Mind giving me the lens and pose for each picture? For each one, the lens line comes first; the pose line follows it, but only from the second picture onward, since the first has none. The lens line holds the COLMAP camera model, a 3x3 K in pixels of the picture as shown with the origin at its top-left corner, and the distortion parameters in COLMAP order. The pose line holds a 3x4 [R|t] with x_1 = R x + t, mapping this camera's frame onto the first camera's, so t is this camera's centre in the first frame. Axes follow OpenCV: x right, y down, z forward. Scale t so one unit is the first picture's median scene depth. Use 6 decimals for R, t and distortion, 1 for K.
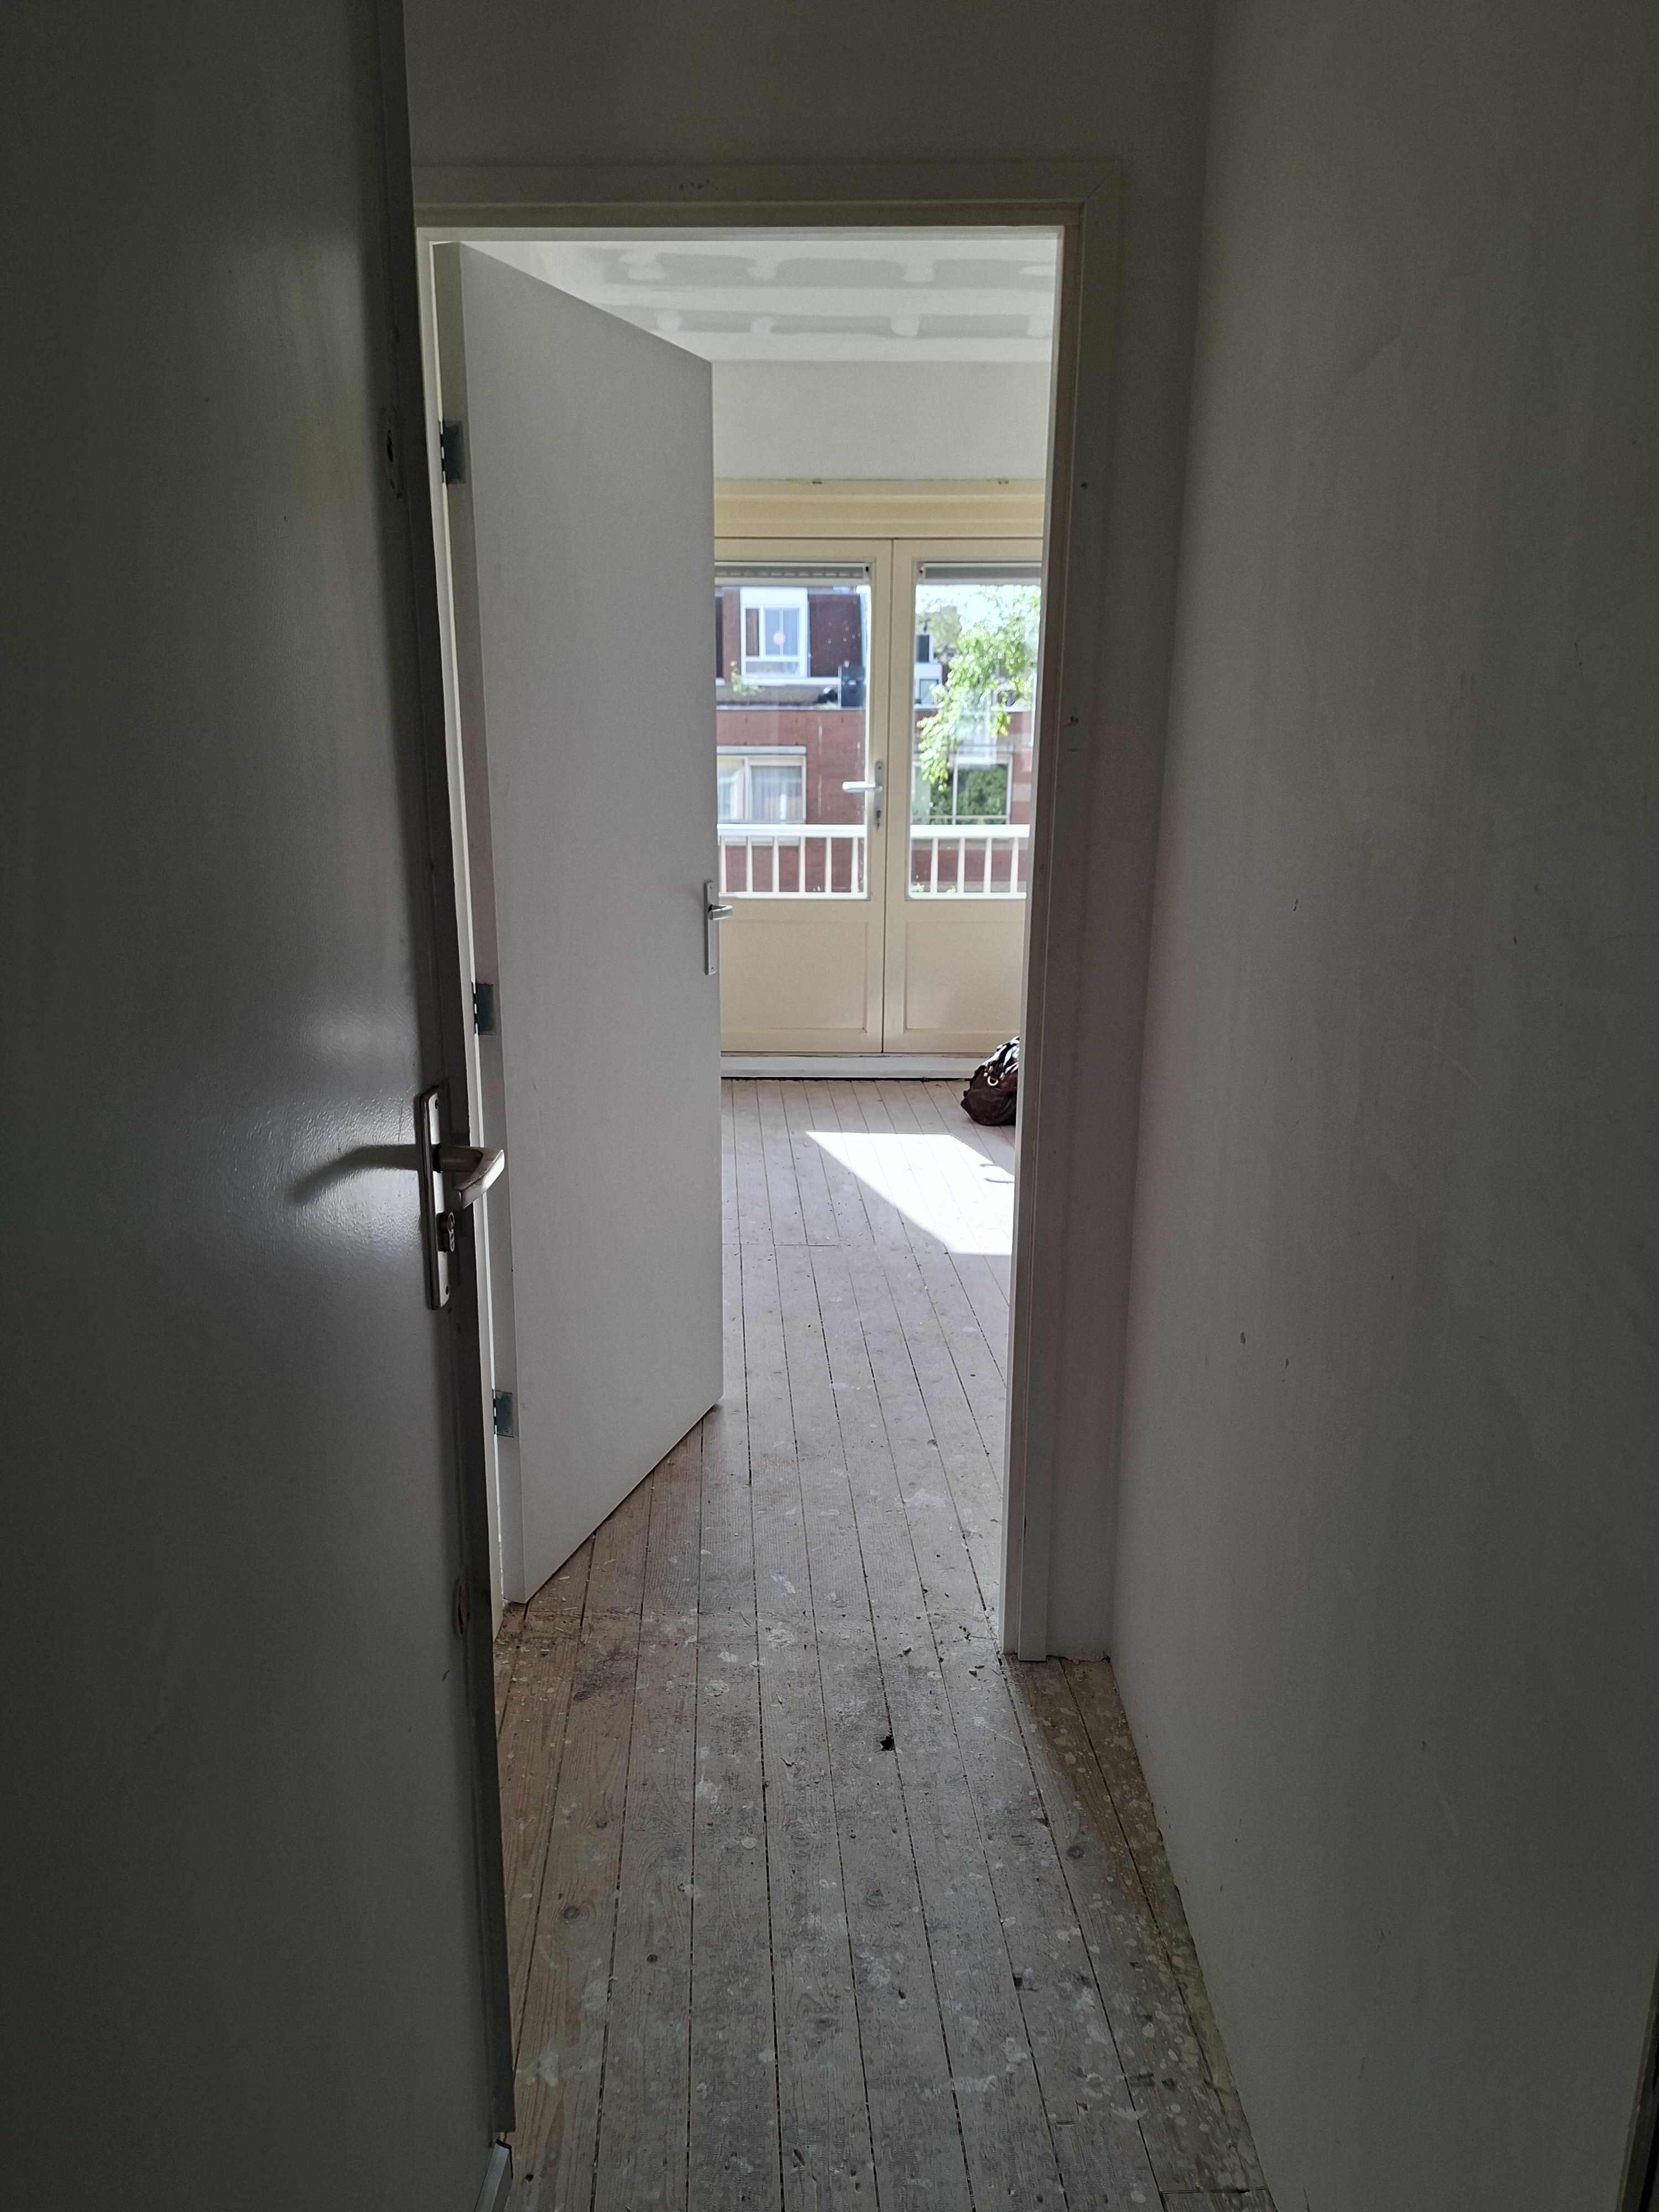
lens RADIAL K [[1555.7, 0, 815.5], [0, 1555.7, 1116.5], [0, 0, 1]] dist [0.078681, -0.003364]
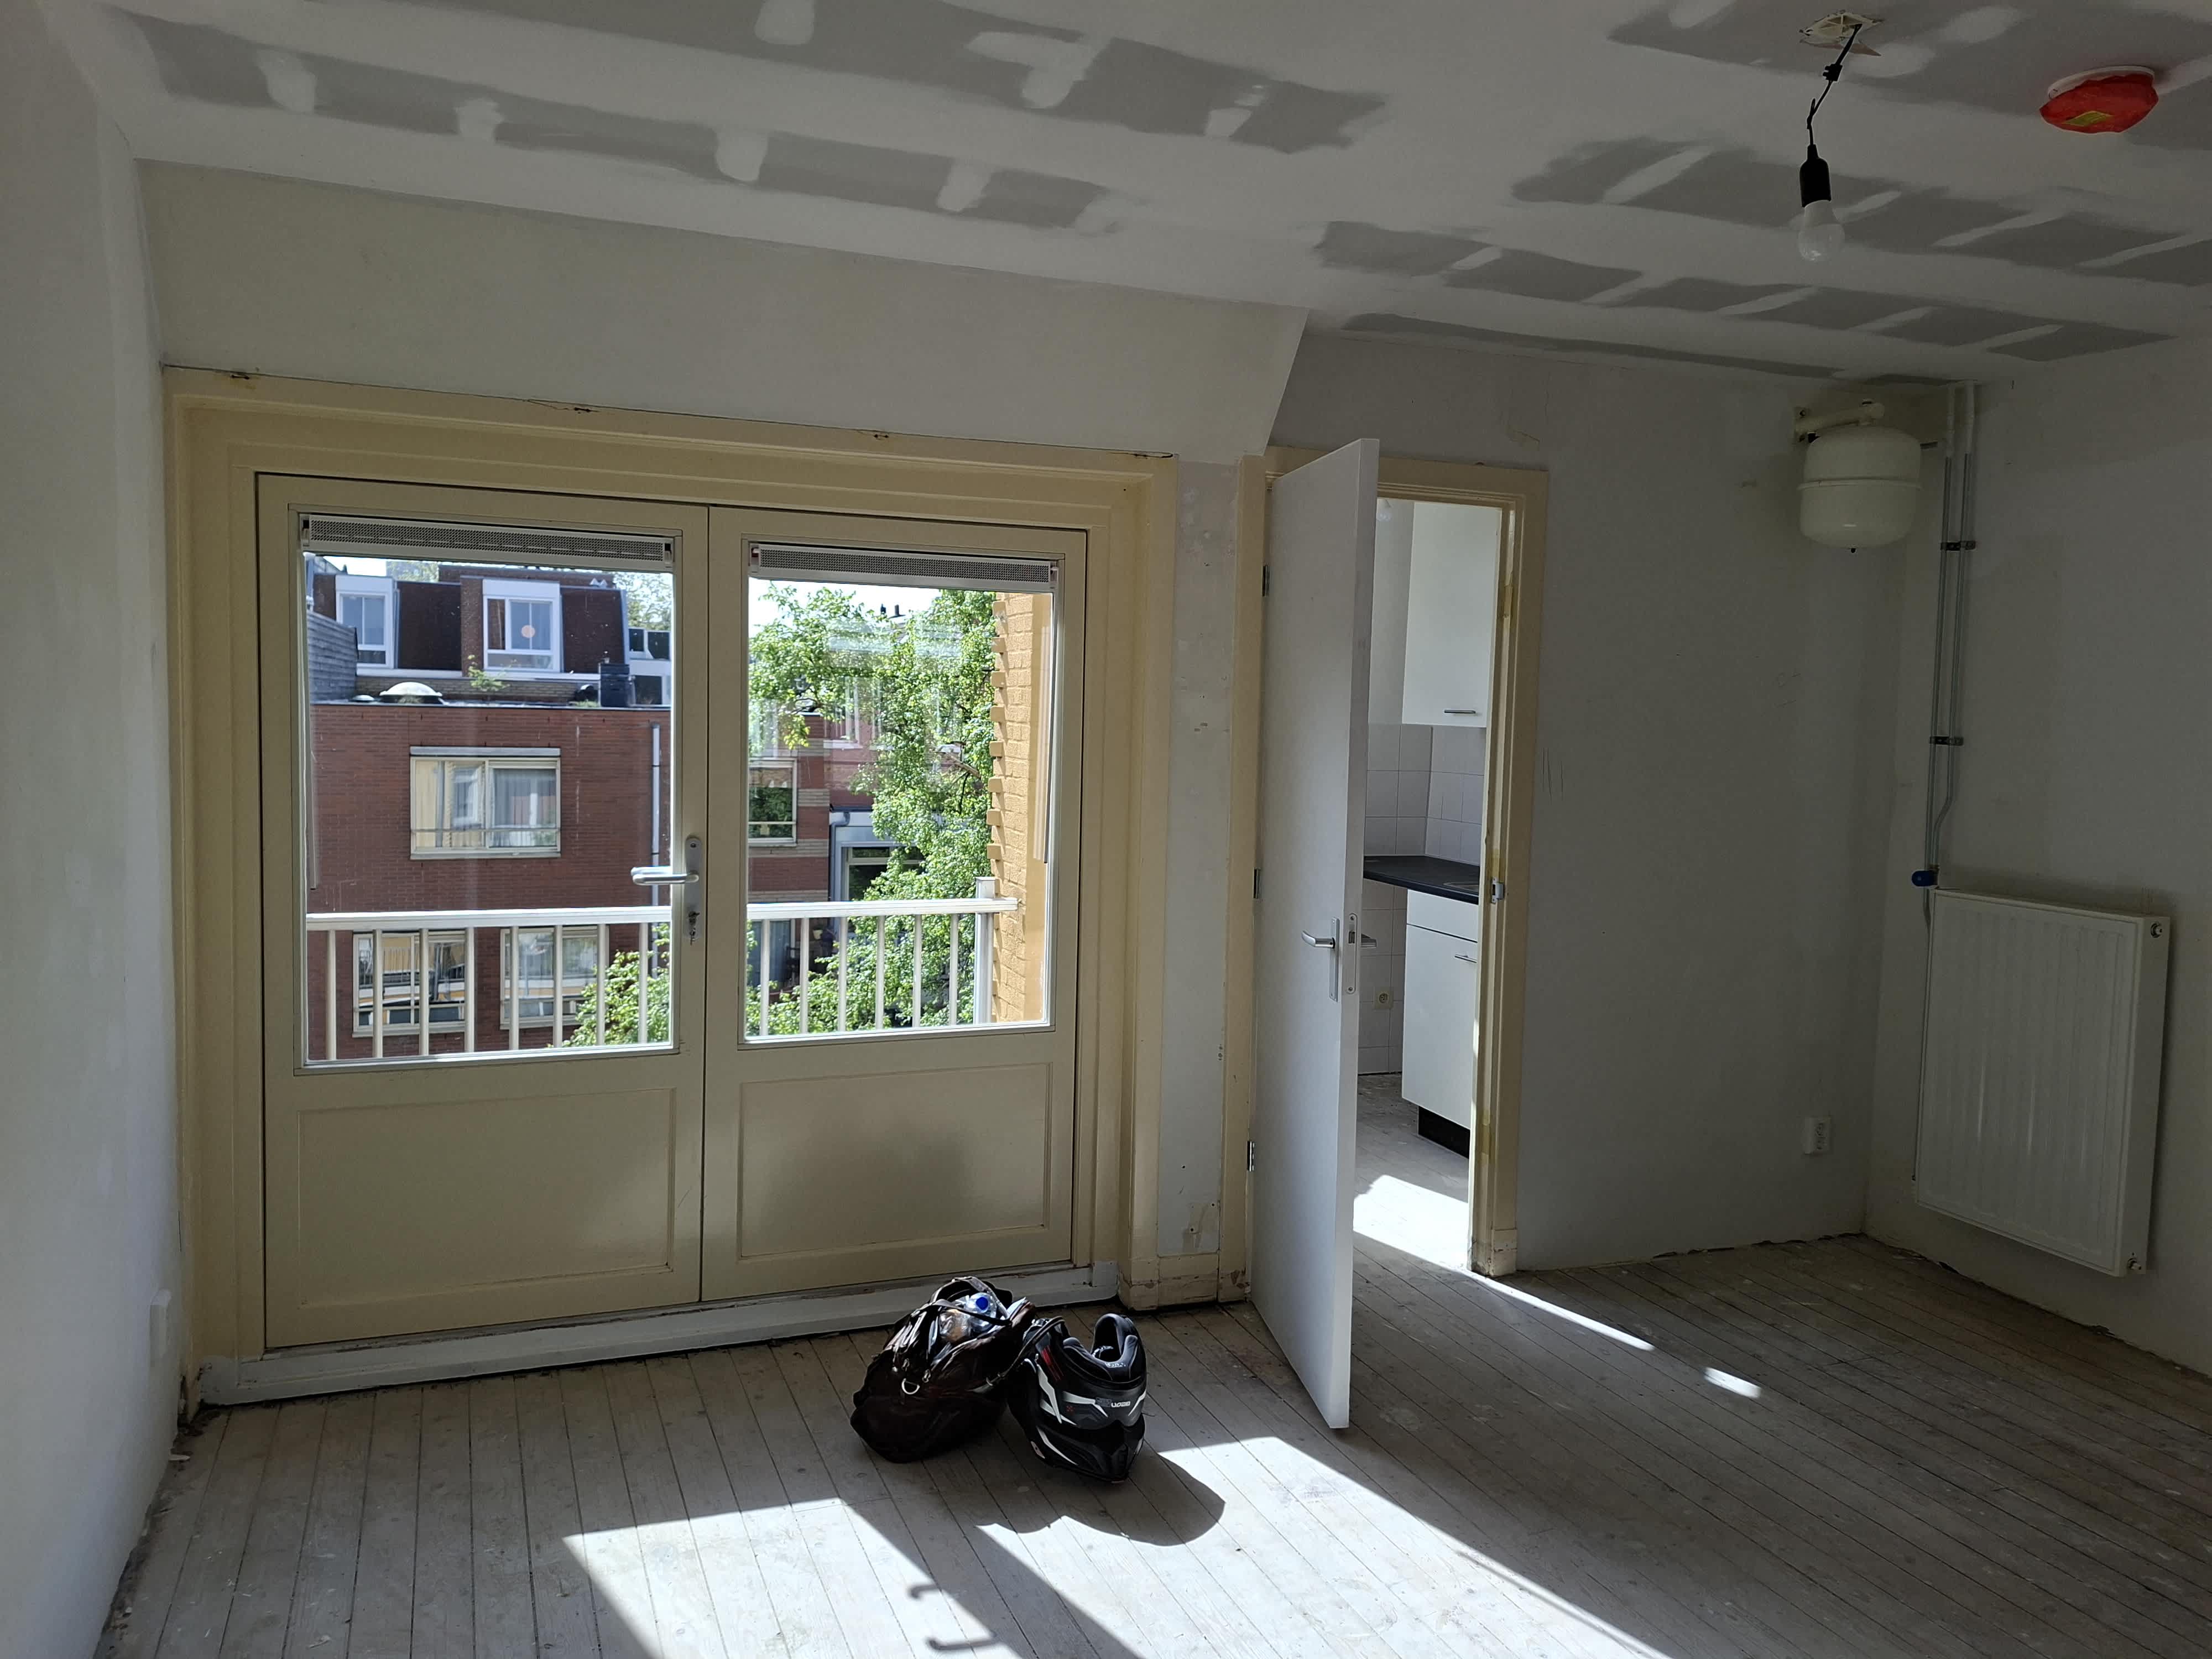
lens RADIAL K [[1555.7, 0, 1113.6], [0, 1555.7, 828.9], [0, 0, 1]] dist [0.078681, -0.003364]
pose [[0.945156, -0.005663, 0.326571, -0.001944], [0.063233, 0.984106, -0.165942, -0.045089], [-0.320441, 0.177491, 0.930492, 0.140489]]
